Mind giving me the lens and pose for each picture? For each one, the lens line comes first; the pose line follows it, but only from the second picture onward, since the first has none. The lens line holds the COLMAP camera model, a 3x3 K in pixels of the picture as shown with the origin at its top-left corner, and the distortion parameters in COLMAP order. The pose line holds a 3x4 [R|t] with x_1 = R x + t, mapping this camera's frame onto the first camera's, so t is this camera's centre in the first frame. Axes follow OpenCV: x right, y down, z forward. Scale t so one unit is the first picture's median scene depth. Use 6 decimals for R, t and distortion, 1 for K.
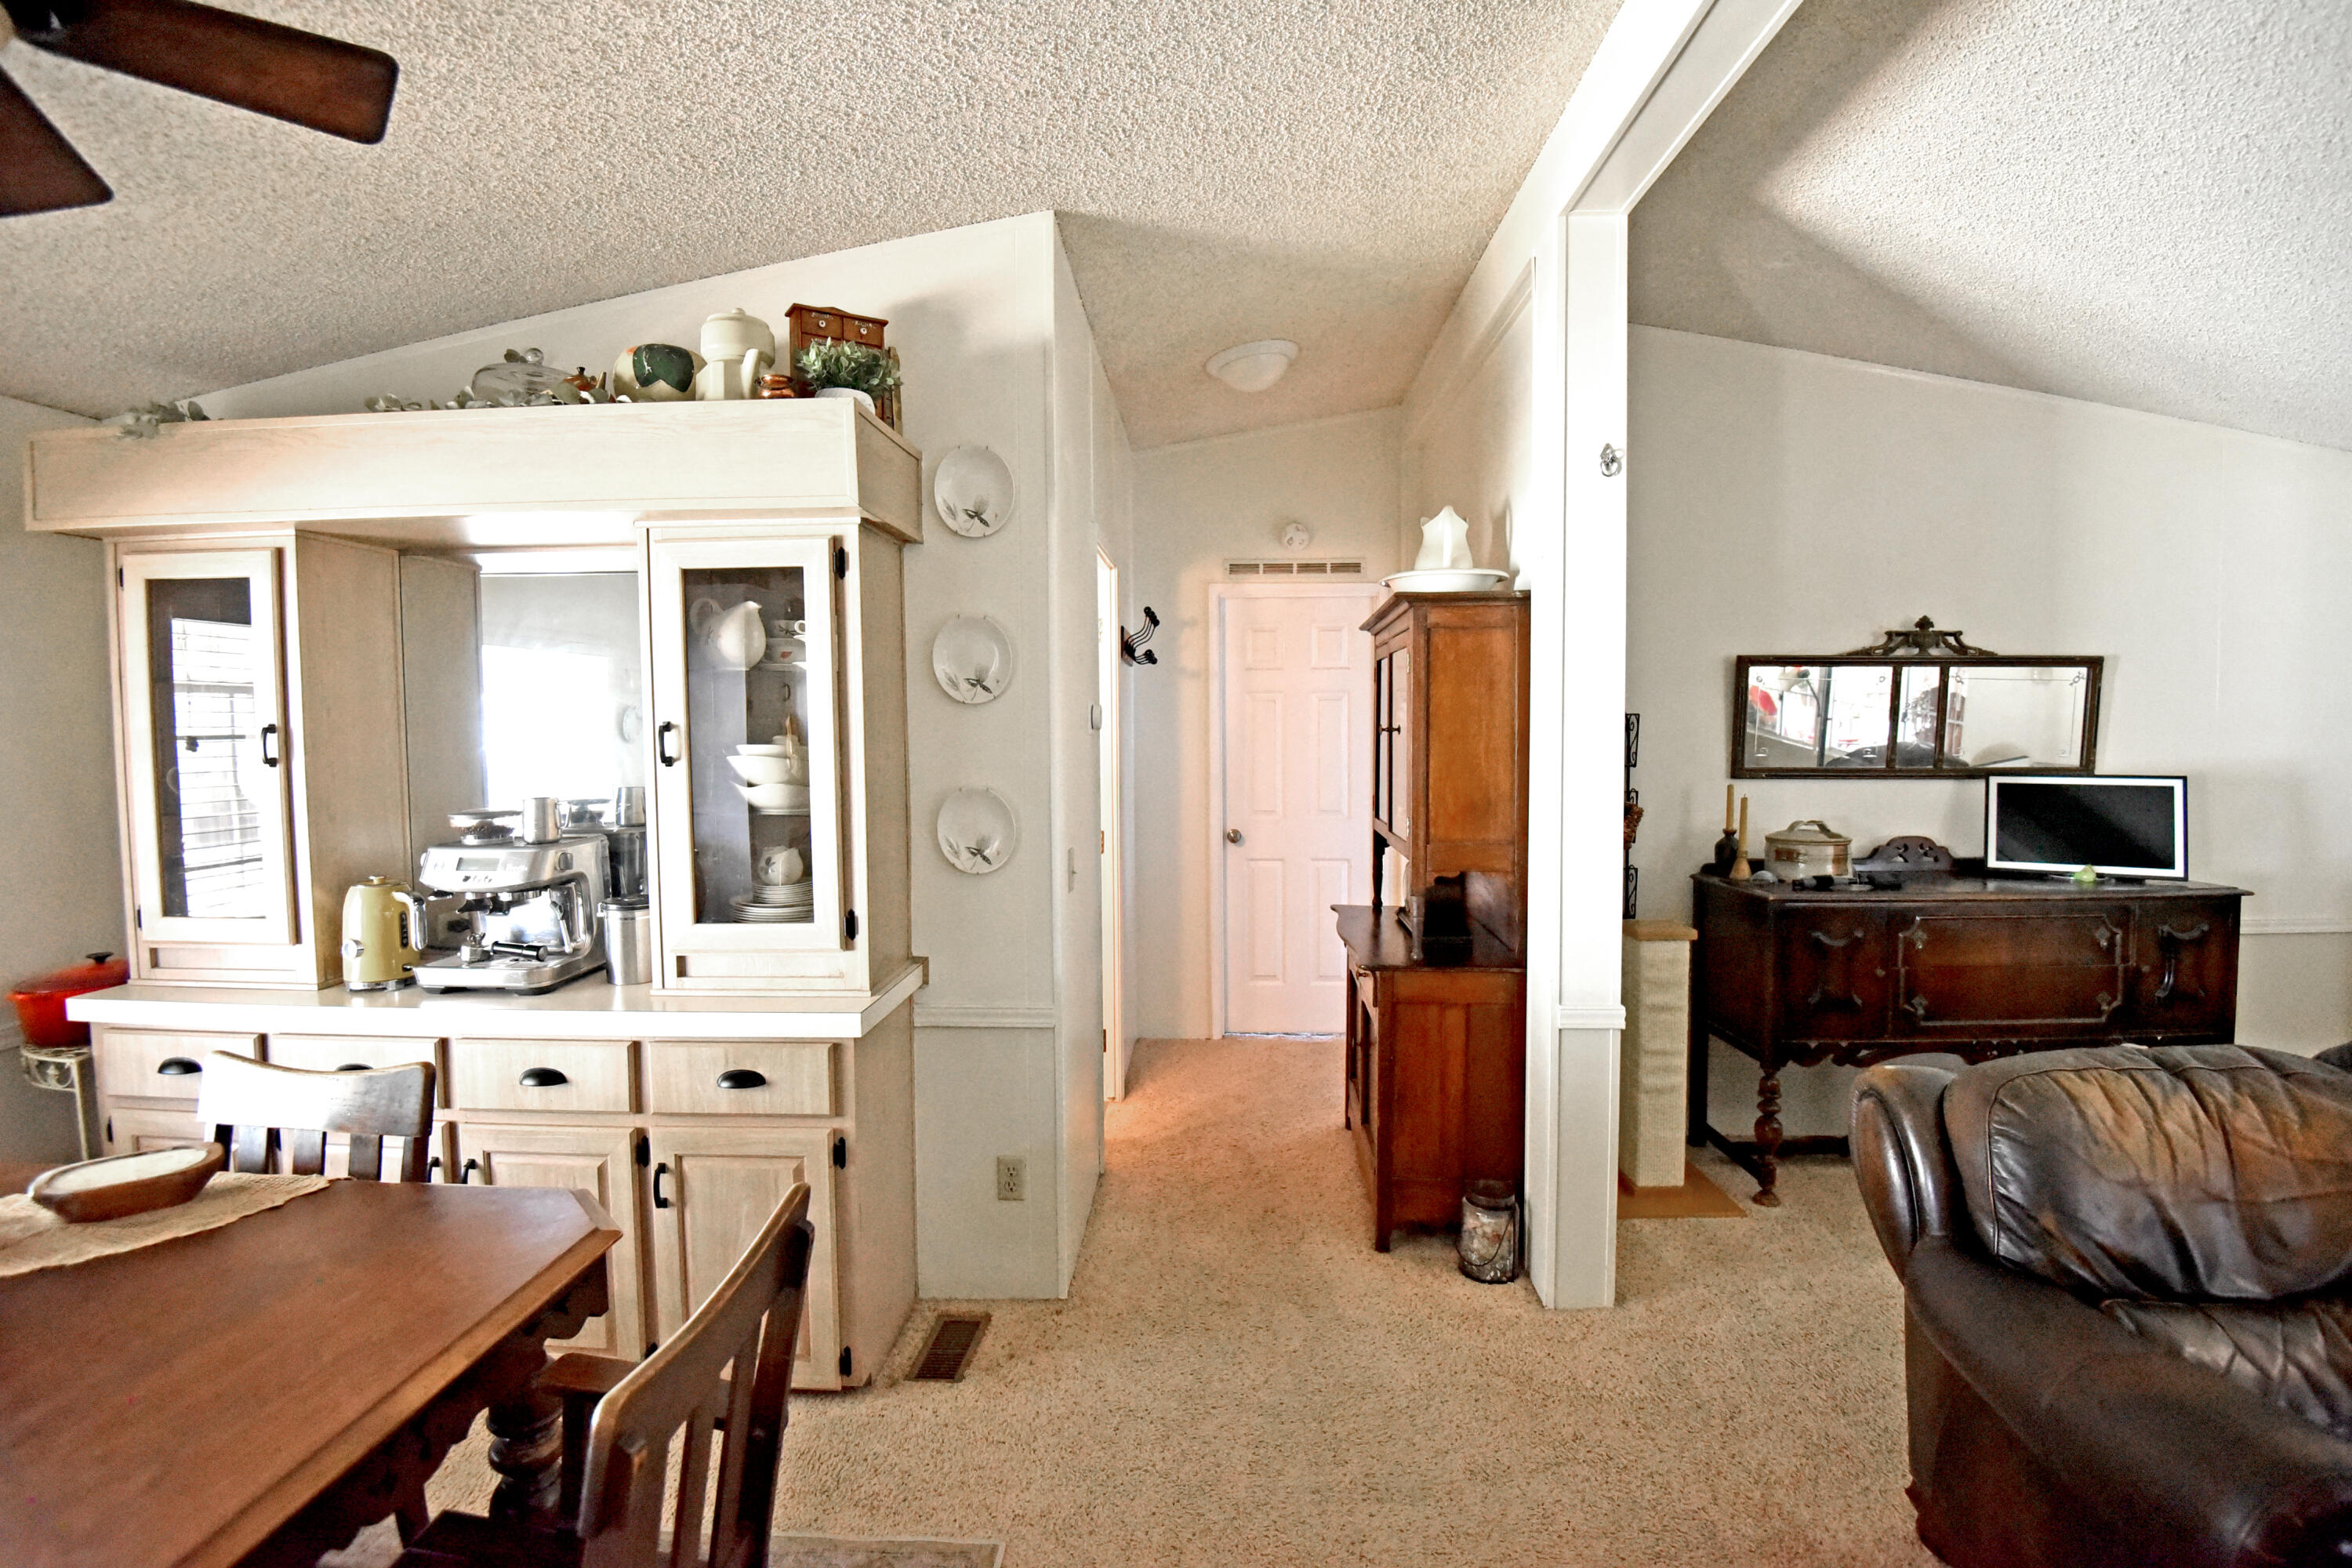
lens RADIAL K [[1094.6, 0, 1190.9], [0, 1094.6, 782.5], [0, 0, 1]] dist [-0.030867, -0.009992]
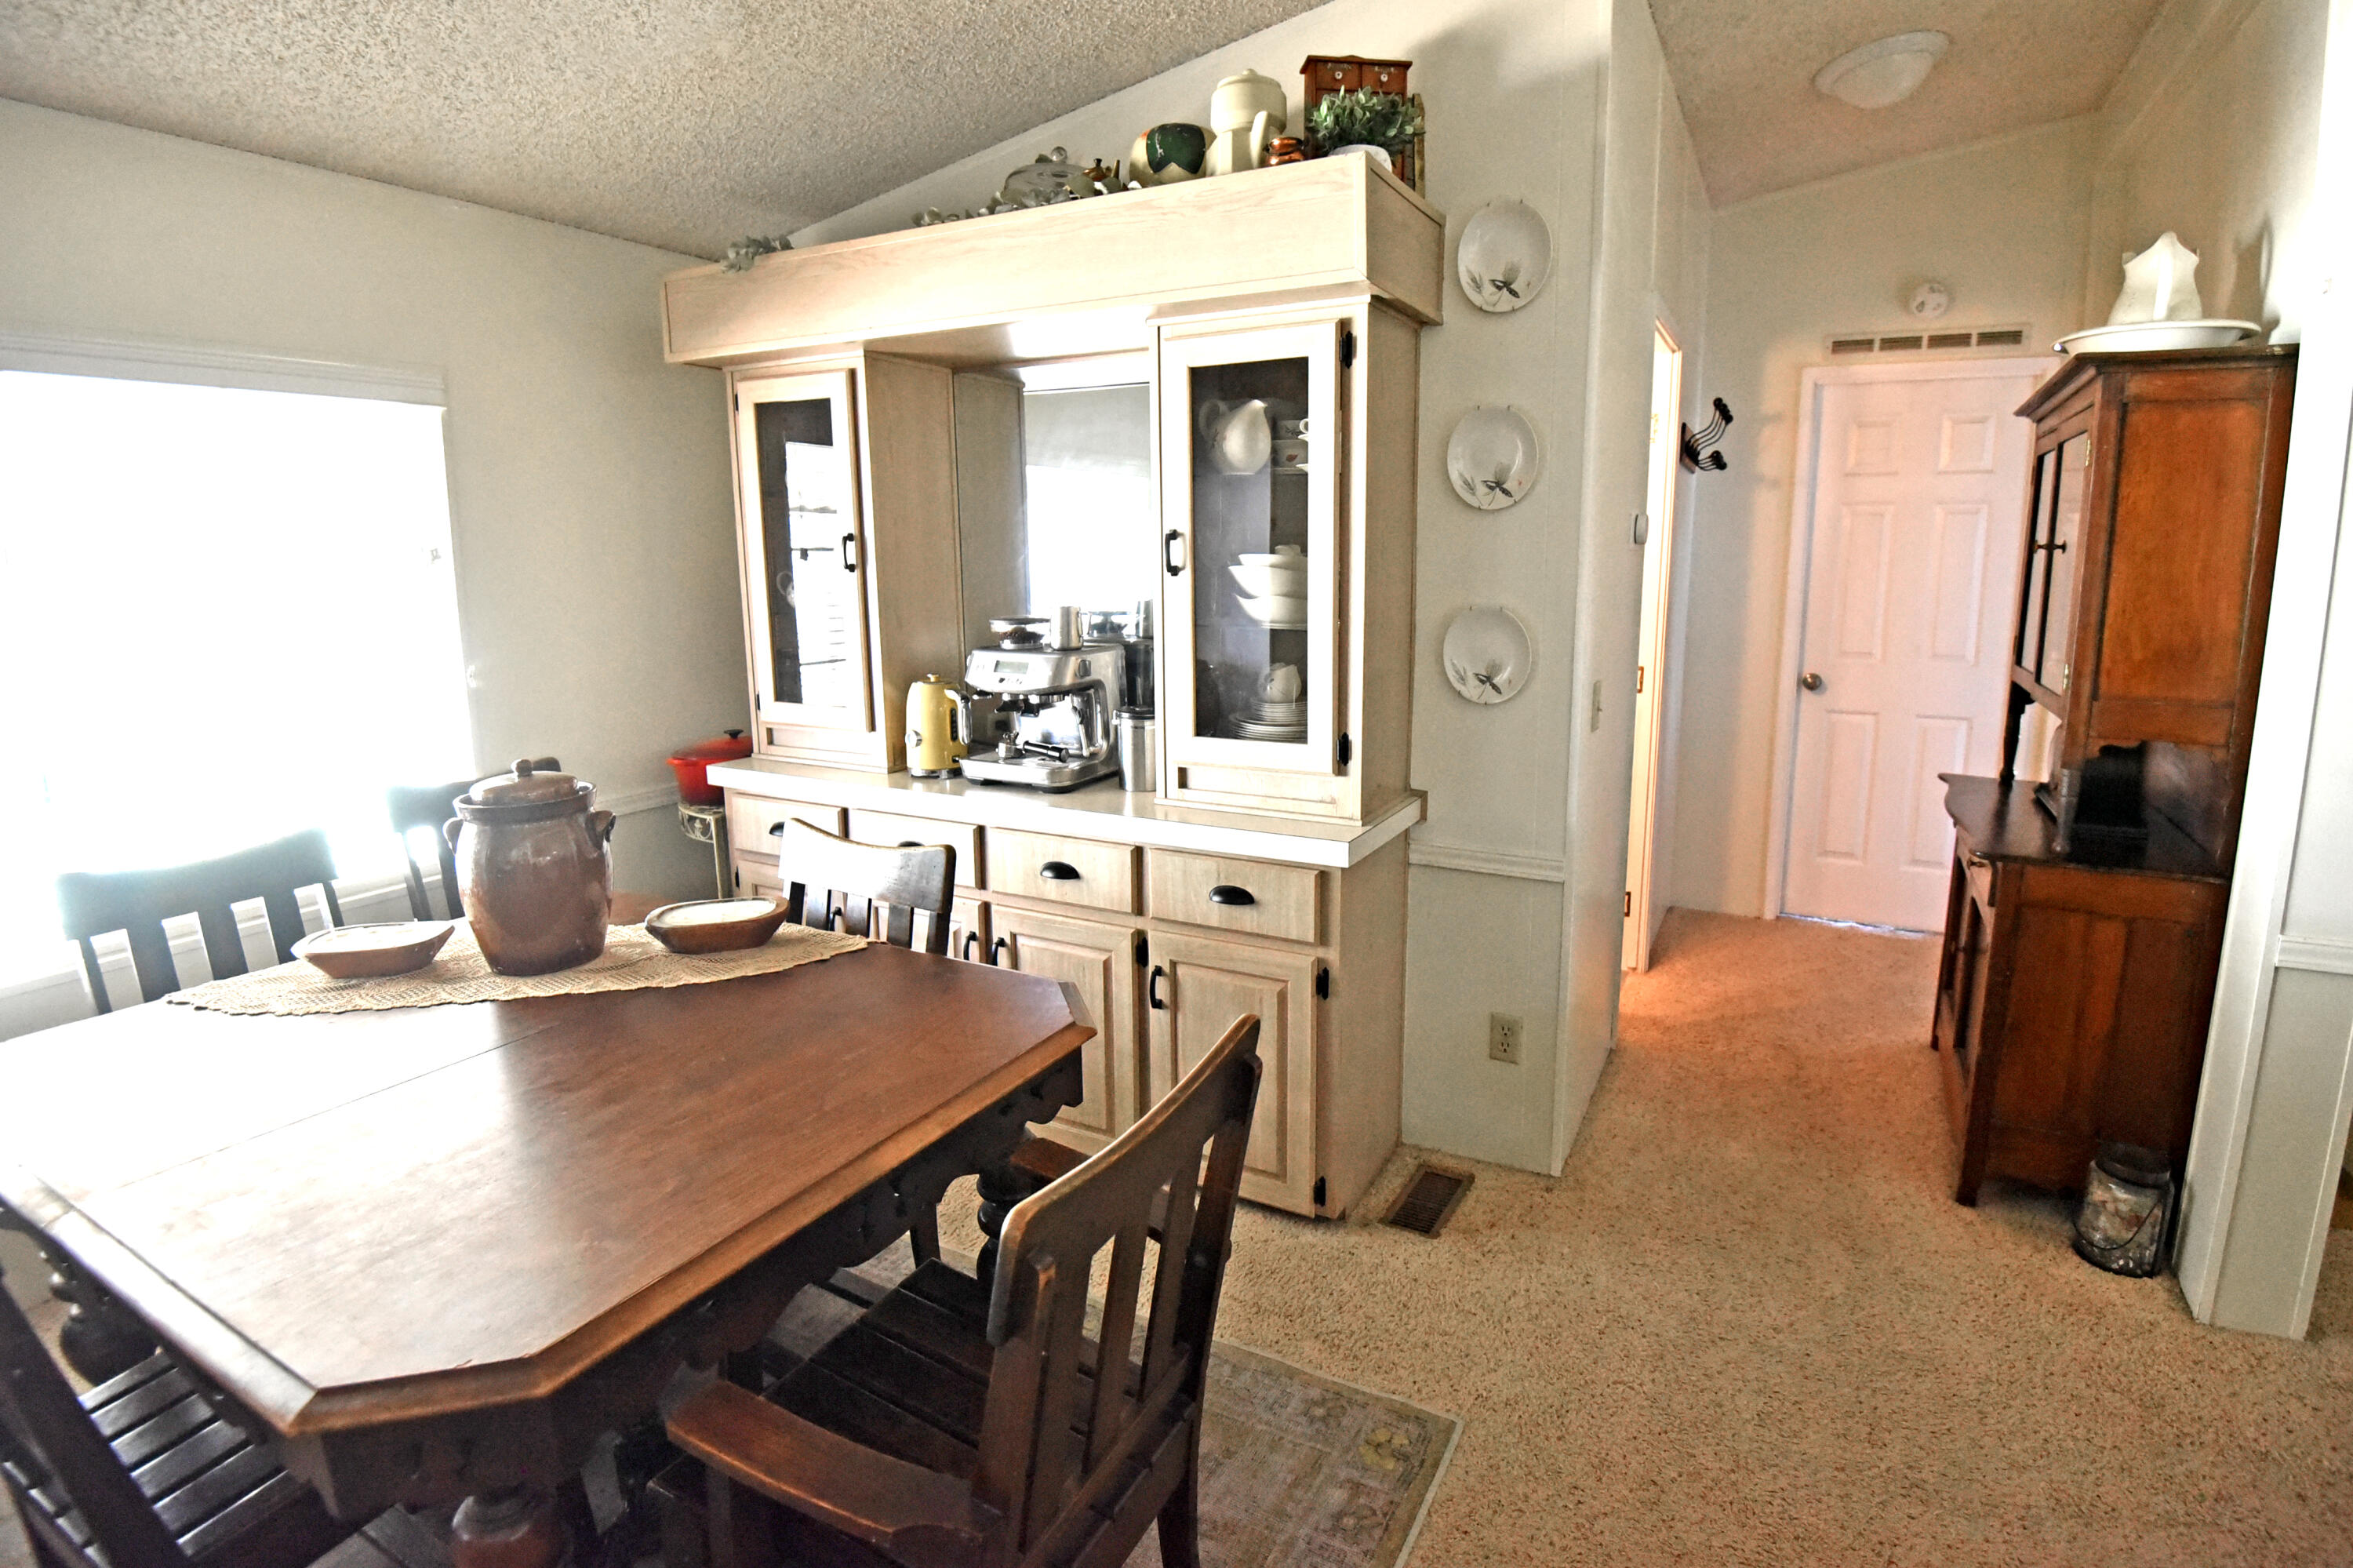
lens RADIAL K [[1145.2, 0, 1231.5], [0, 1145.2, 746.6], [0, 0, 1]] dist [-0.022161, -0.012770]
pose [[0.905642, 0.073989, -0.417537, 0.008259], [-0.025816, 0.992454, 0.119871, 0.011968], [0.423256, -0.097781, 0.900718, 0.065129]]
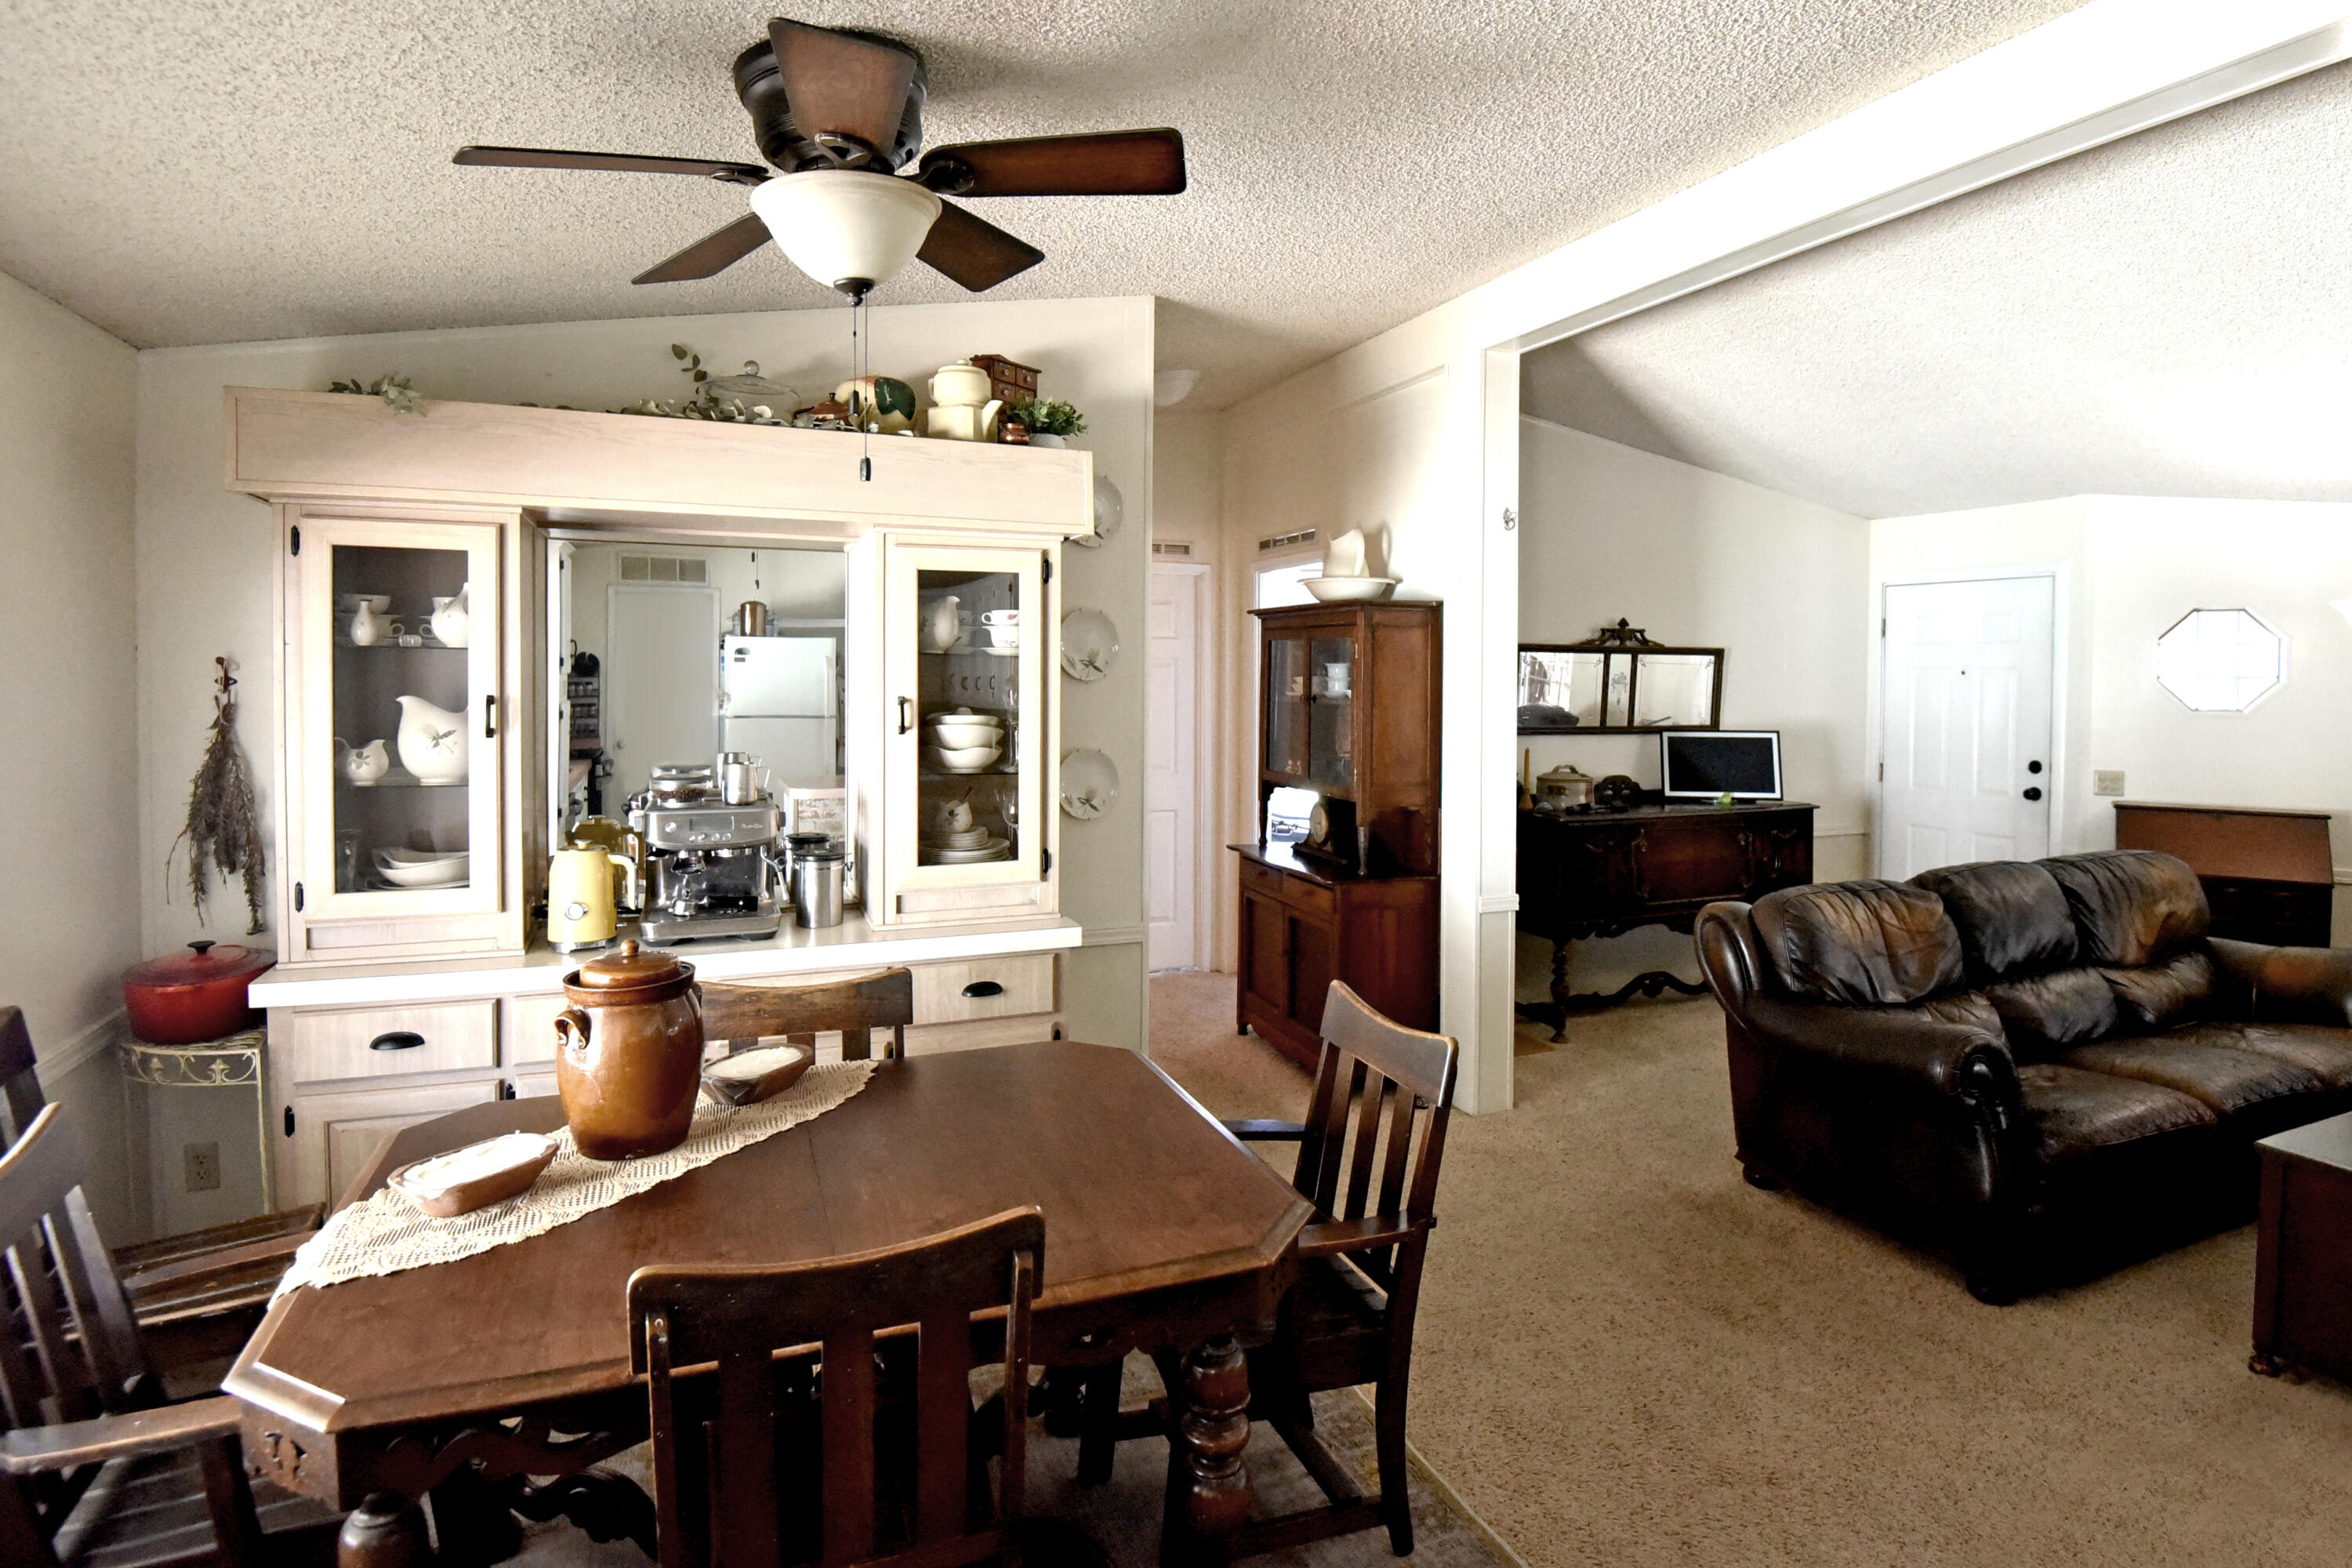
lens RADIAL K [[1263.2, 0, 1237.3], [0, 1263.2, 695.8], [0, 0, 1]] dist [-0.029093, -0.001773]
pose [[0.902058, 0.005539, 0.431578, -0.652270], [0.008503, 0.999496, -0.030599, -0.010101], [-0.431530, 0.031272, 0.901556, -0.351825]]
